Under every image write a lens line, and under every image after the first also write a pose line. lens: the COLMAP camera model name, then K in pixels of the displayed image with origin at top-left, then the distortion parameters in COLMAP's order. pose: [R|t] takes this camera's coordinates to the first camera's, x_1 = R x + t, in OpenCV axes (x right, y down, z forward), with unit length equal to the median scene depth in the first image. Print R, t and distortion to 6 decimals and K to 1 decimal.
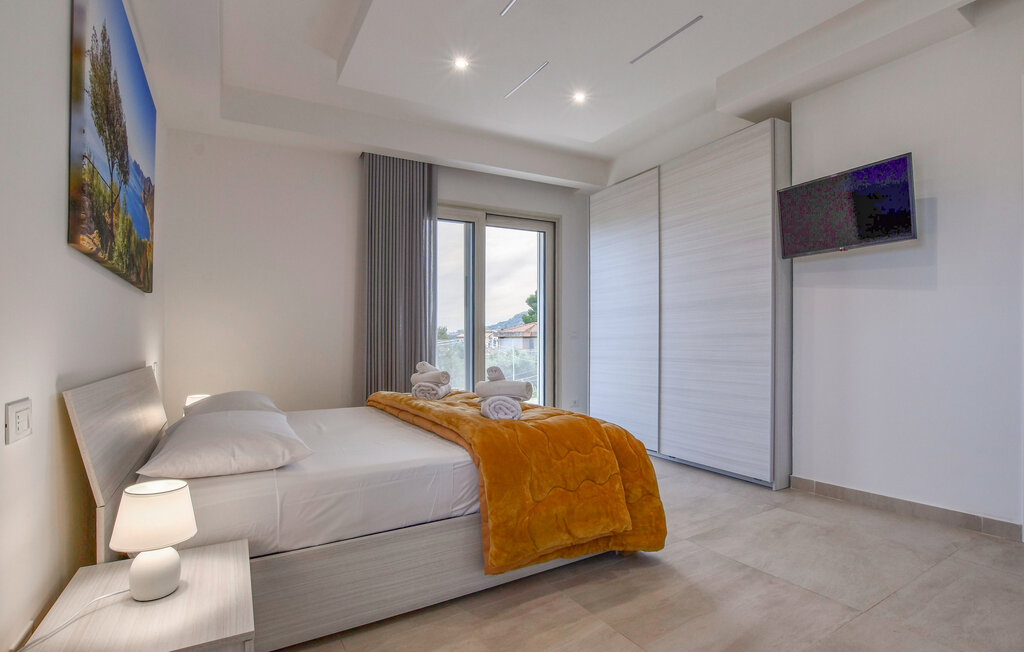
lens RADIAL K [[501.2, 0, 523.9], [0, 501.2, 341.4], [0, 0, 1]] dist [-0.016109, -0.000063]
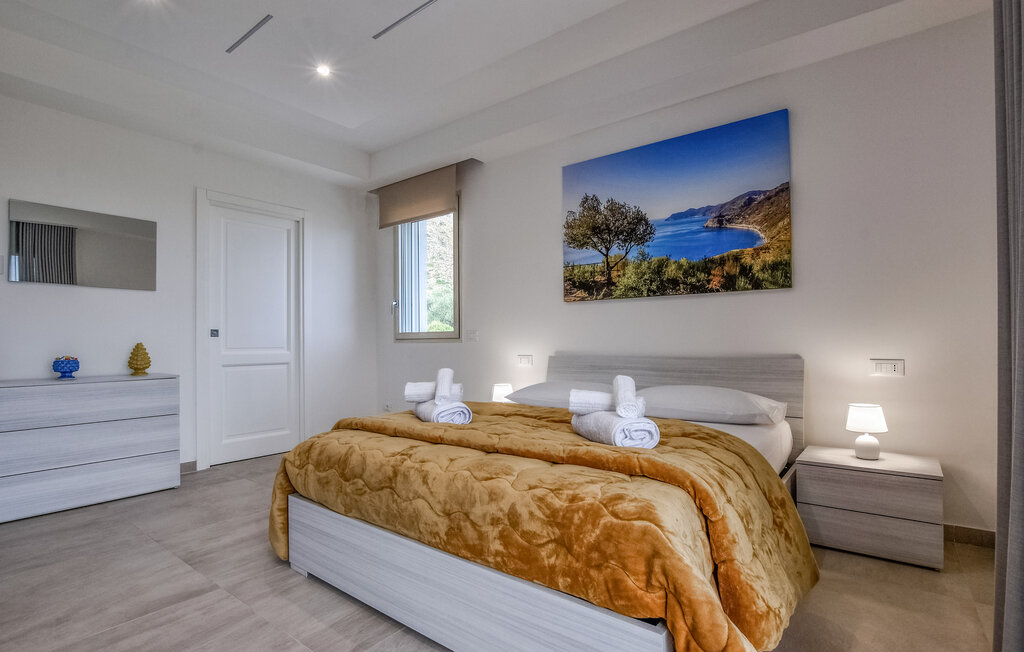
lens RADIAL K [[501.2, 0, 523.9], [0, 501.2, 341.4], [0, 0, 1]] dist [-0.016109, -0.000063]
pose [[-0.928948, 0.018158, -0.369764, 0.160894], [0.020551, 0.999786, -0.002533, 0.011823], [0.369638, -0.009952, -0.929122, 1.953236]]
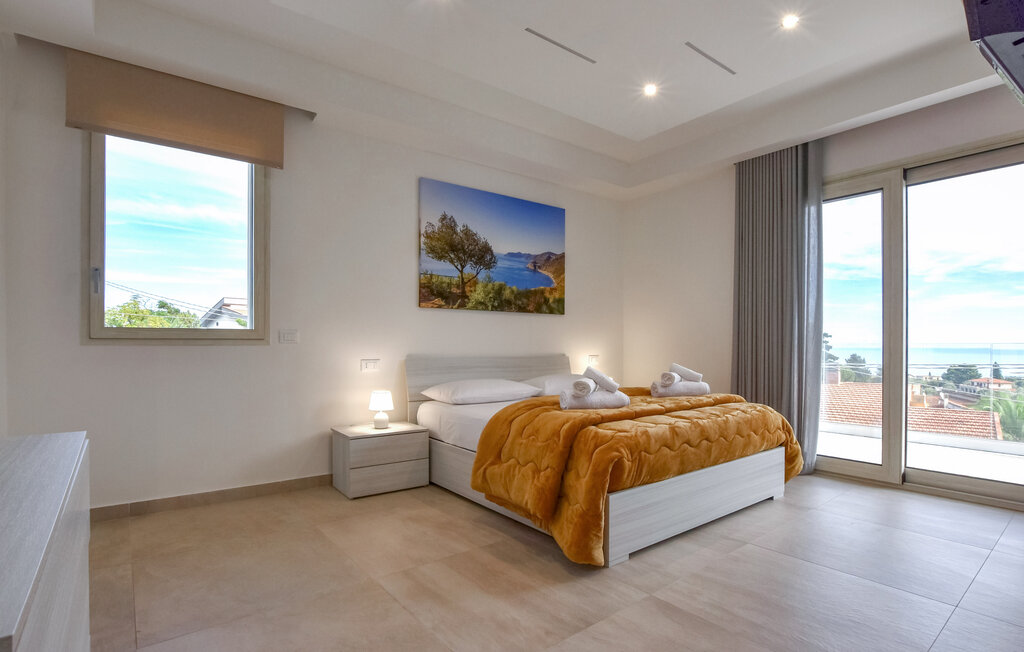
lens RADIAL K [[501.2, 0, 523.9], [0, 501.2, 341.4], [0, 0, 1]] dist [-0.016109, -0.000063]
pose [[0.131179, 0.019660, -0.991164, 1.108265], [-0.005846, 0.999801, 0.019058, -0.033154], [0.991341, 0.003294, 0.131268, 0.693316]]
